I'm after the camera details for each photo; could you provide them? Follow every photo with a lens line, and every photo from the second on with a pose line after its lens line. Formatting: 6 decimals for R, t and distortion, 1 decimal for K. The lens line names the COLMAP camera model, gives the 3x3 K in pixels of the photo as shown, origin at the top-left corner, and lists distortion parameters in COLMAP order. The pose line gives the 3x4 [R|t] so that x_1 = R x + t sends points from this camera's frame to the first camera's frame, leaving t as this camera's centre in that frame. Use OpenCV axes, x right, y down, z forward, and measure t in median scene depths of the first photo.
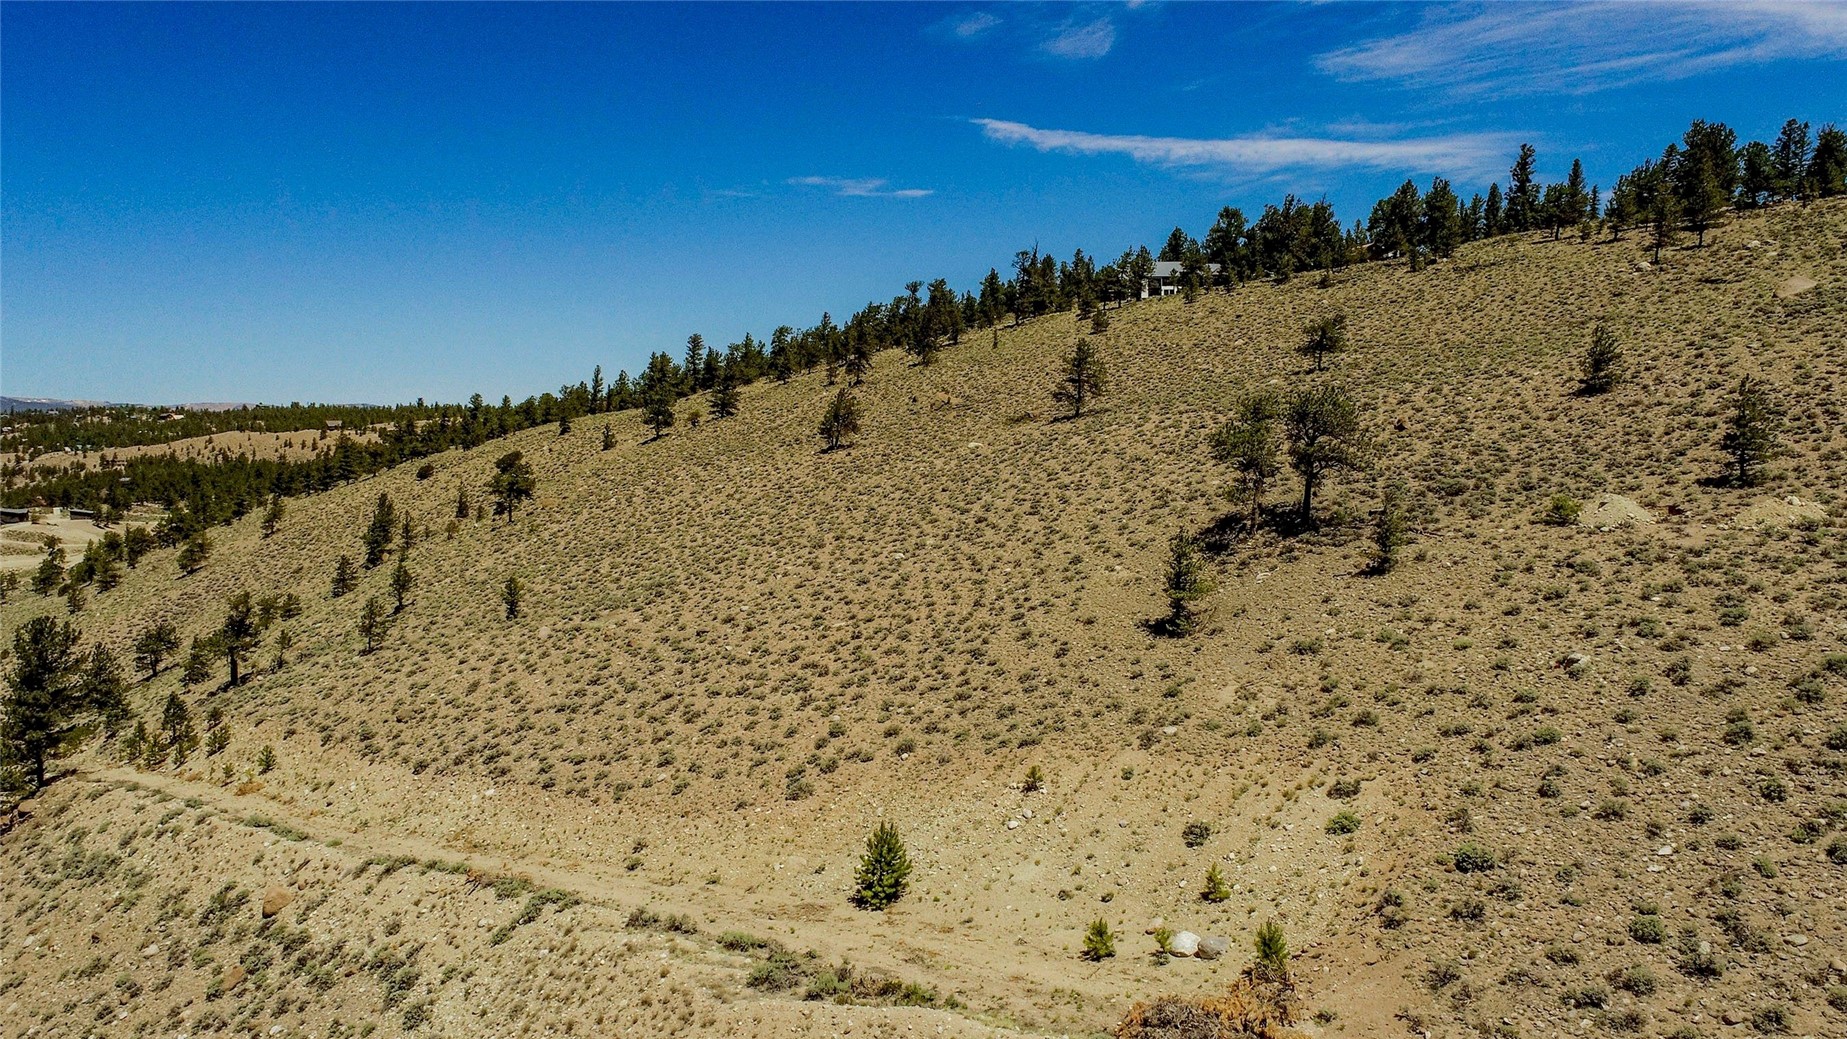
lens RADIAL K [[1319.8, 0, 920.8], [0, 1319.8, 523.8], [0, 0, 1]] dist [-0.011819, 0.002748]
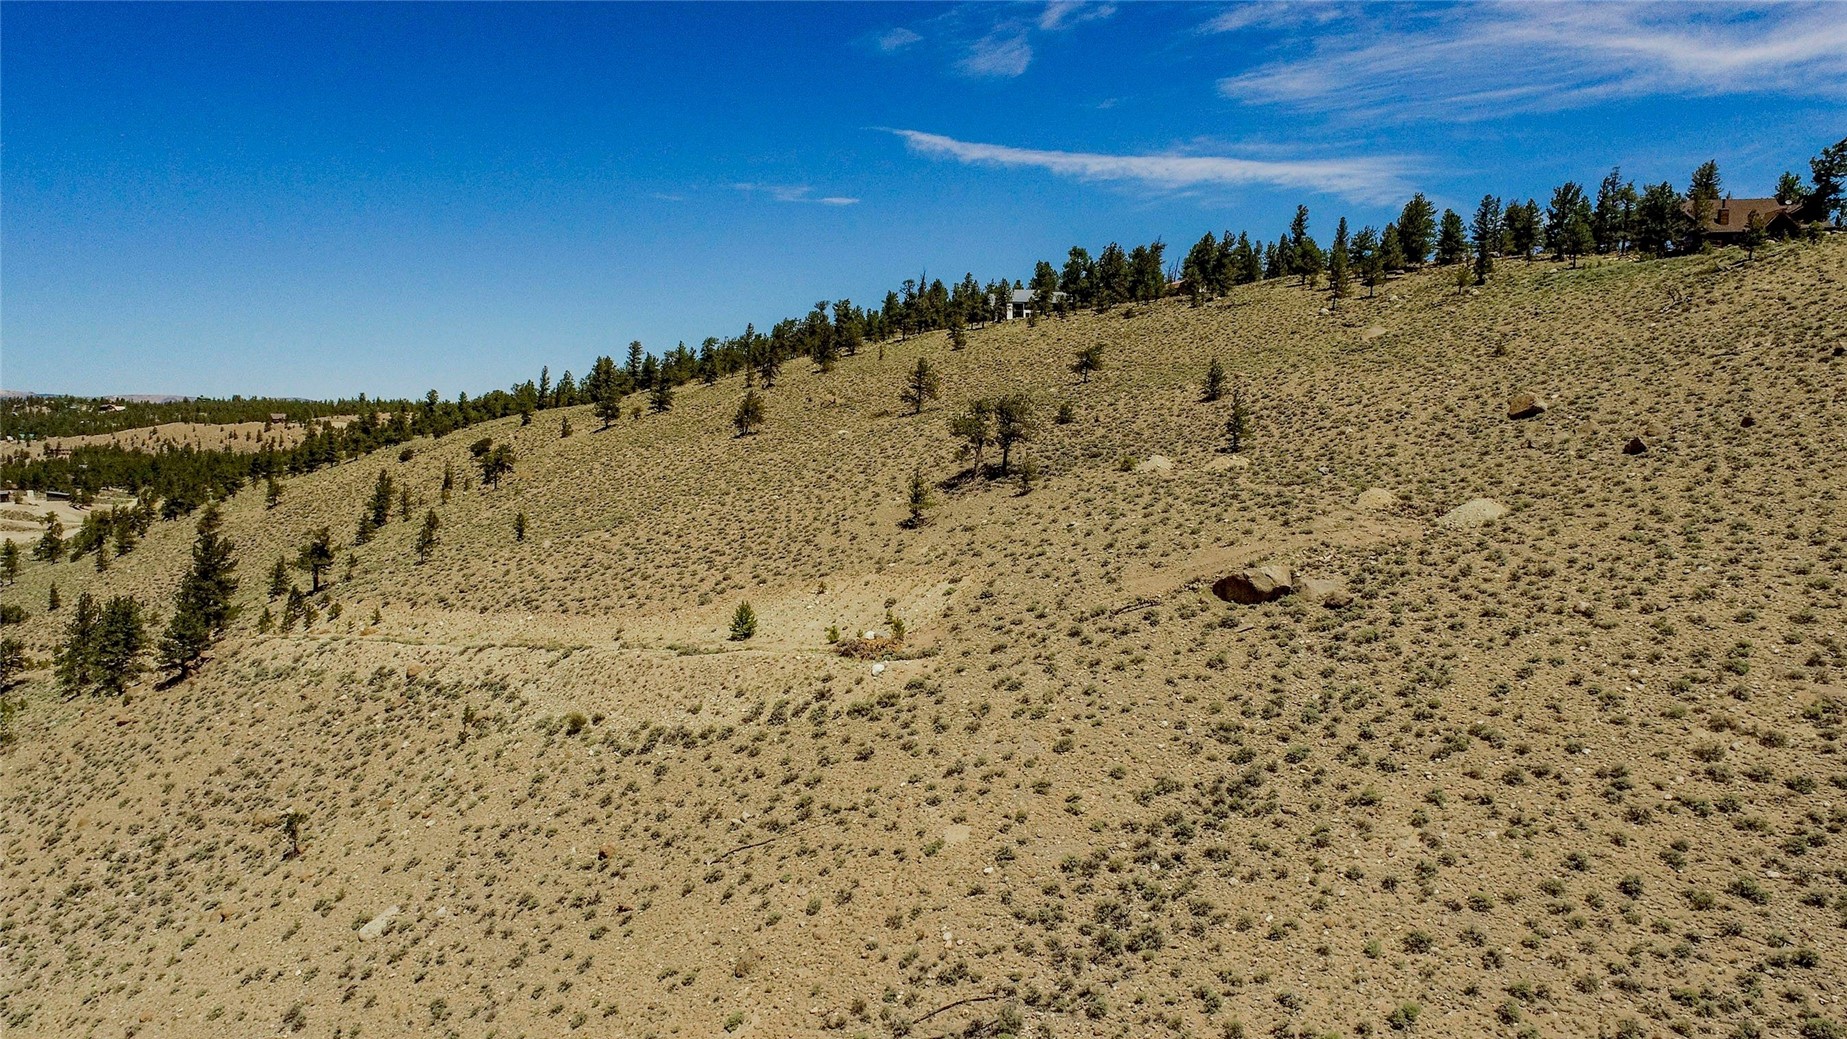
lens RADIAL K [[1280.0, 0, 918.0], [0, 1280.0, 537.8], [0, 0, 1]] dist [-0.001203, -0.006777]
pose [[0.998541, 0.008061, 0.053399, 0.031527], [-0.008695, 0.999894, 0.011660, 0.023299], [-0.053299, -0.012107, 0.998505, -0.234983]]
